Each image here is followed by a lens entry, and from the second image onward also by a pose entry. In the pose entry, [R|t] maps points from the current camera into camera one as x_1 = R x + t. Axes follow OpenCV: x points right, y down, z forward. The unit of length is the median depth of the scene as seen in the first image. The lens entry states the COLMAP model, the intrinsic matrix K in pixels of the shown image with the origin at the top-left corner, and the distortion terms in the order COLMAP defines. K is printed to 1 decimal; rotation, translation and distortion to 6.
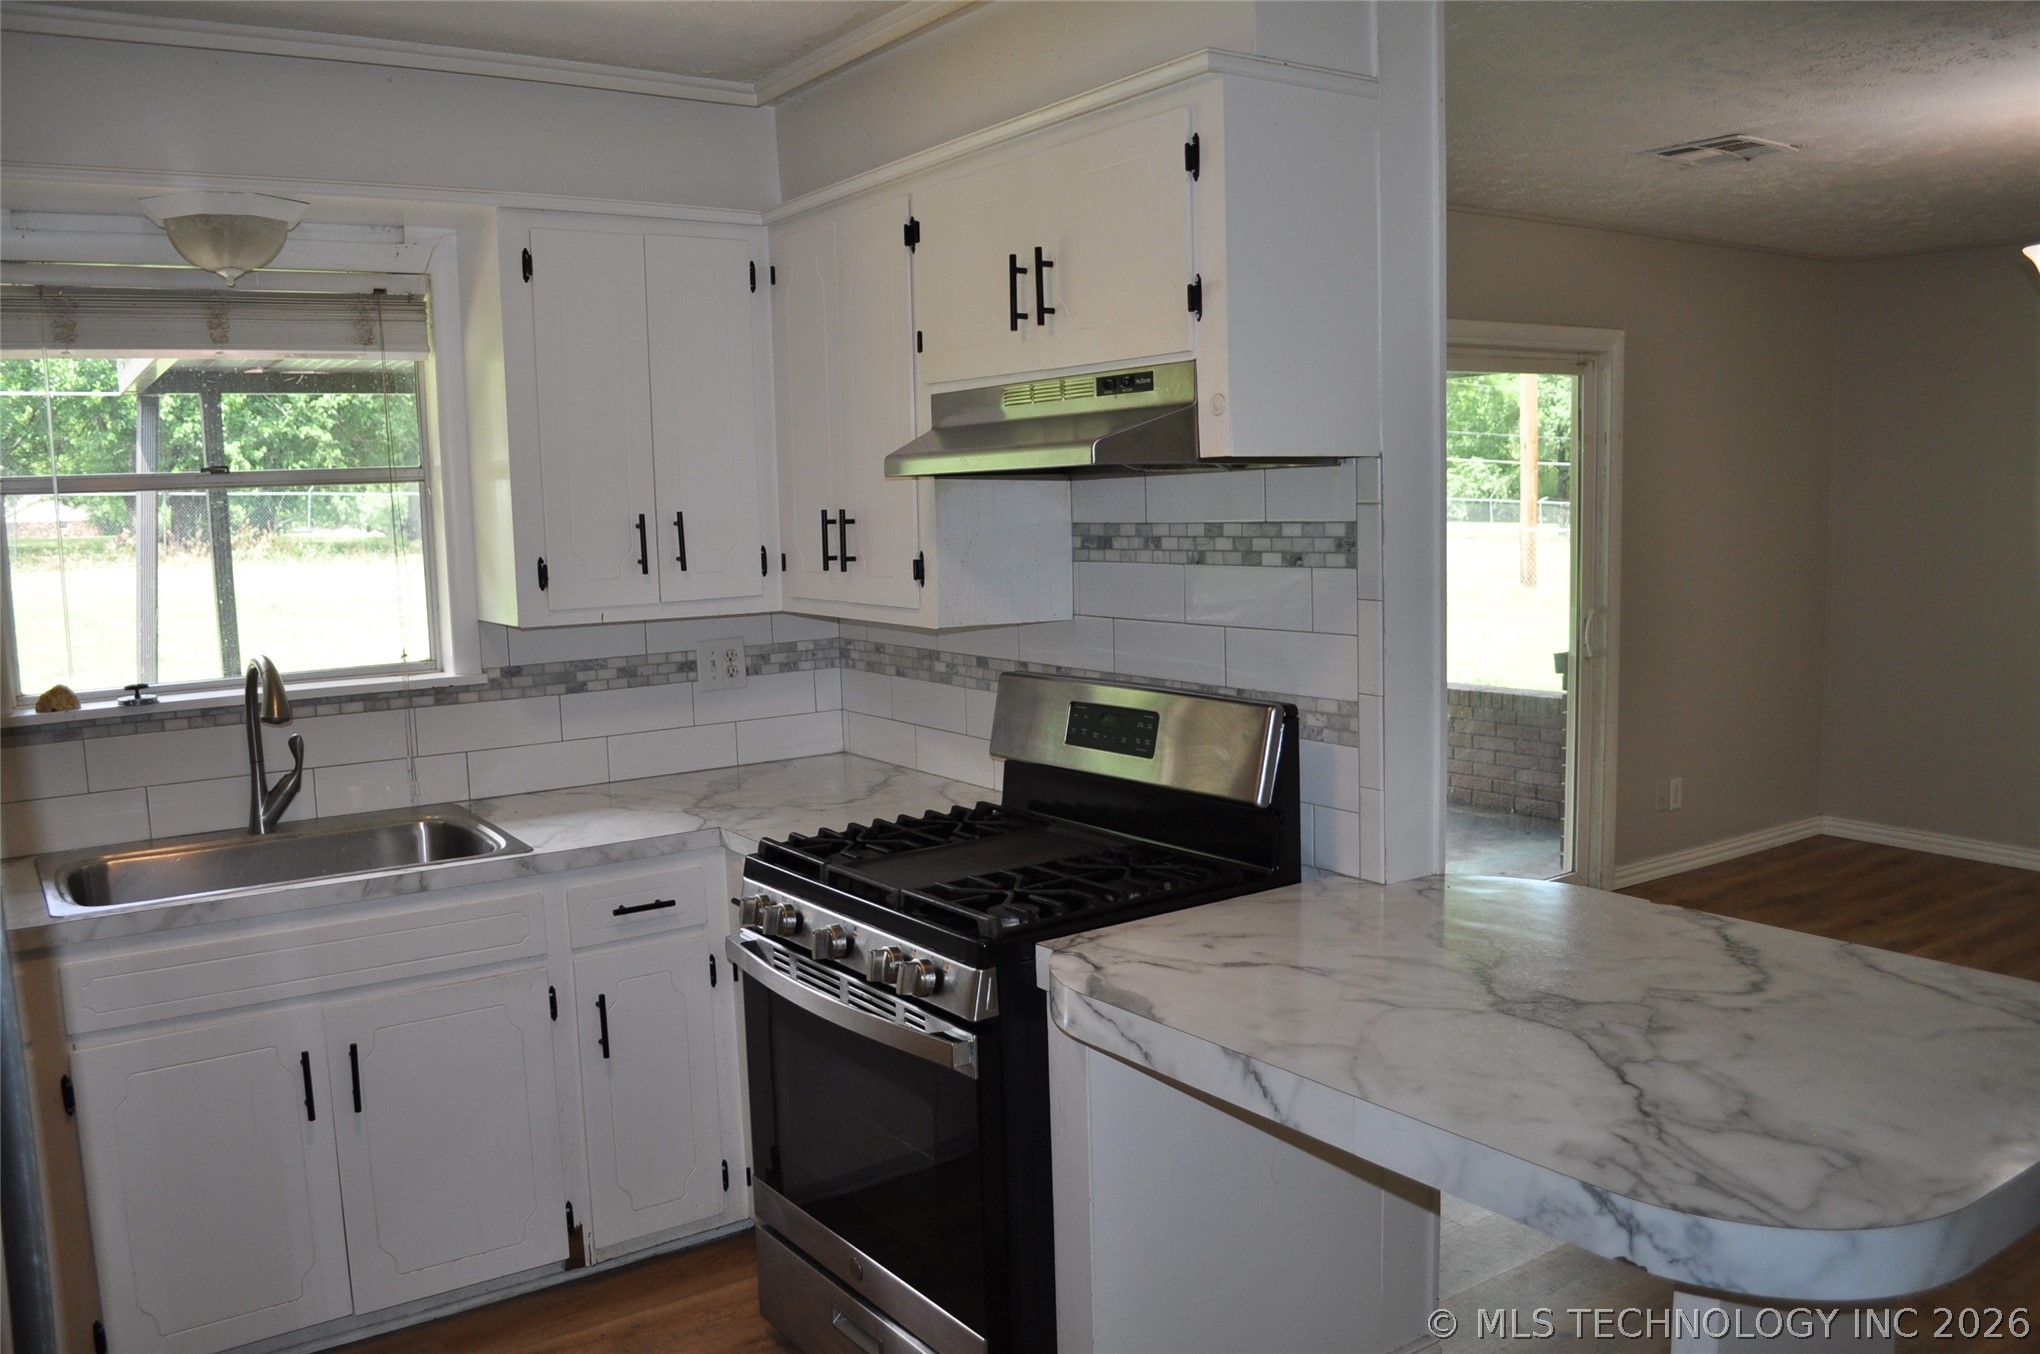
lens RADIAL K [[1625.8, 0, 1013.3], [0, 1625.8, 671.6], [0, 0, 1]] dist [-0.087663, 0.014893]
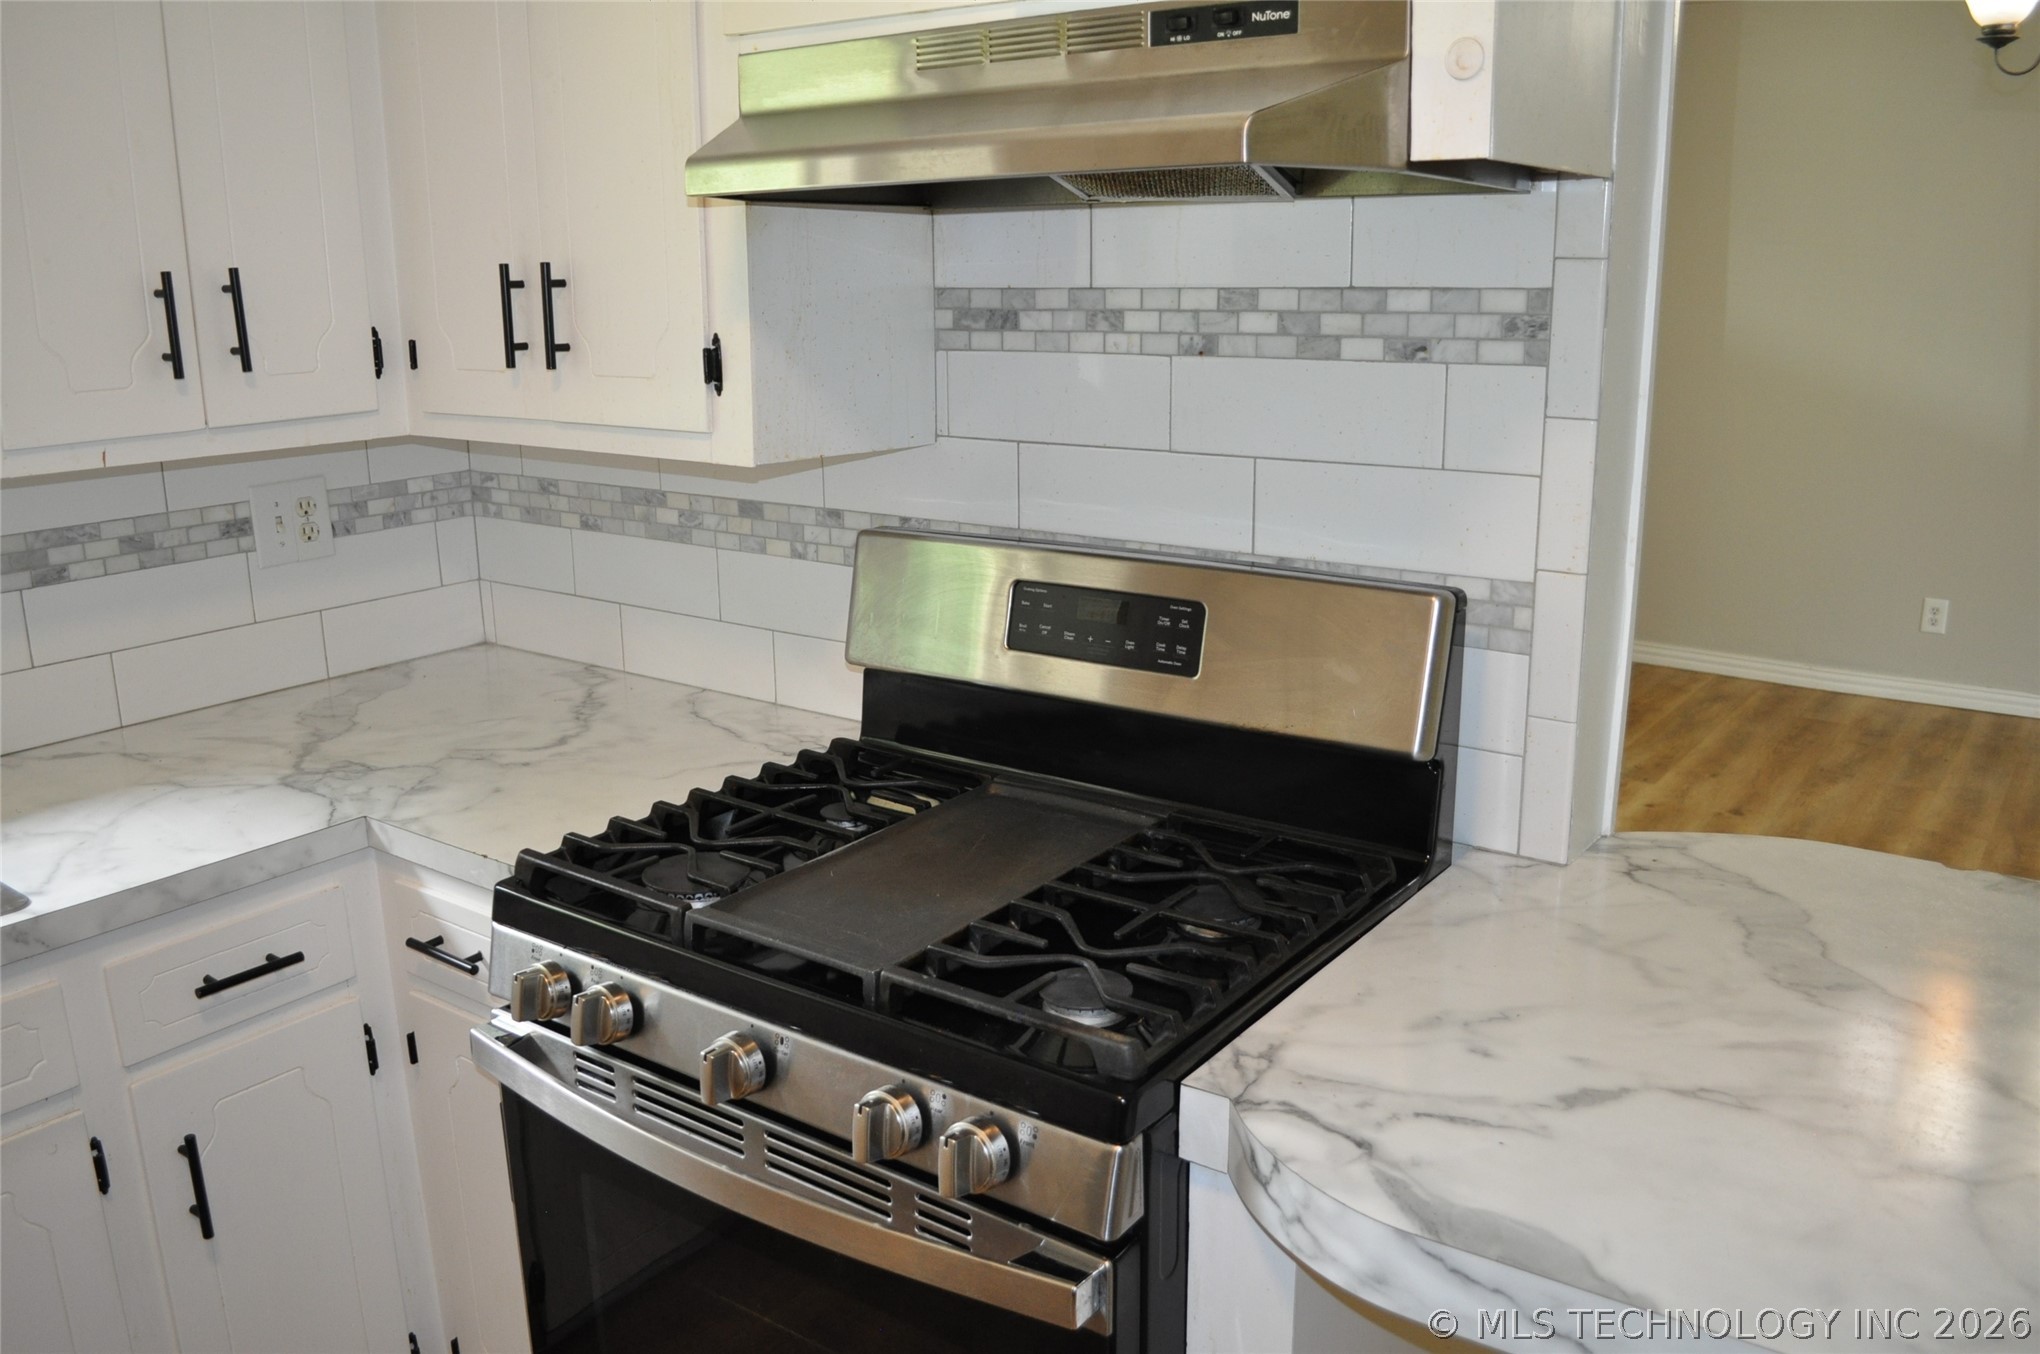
lens RADIAL K [[1625.8, 0, 1009.8], [0, 1625.8, 684.9], [0, 0, 1]] dist [-0.087663, 0.014893]
pose [[0.943734, -0.066391, 0.323972, -0.149335], [0.021219, 0.989779, 0.141022, -0.028078], [-0.330023, -0.126212, 0.935497, 0.397055]]
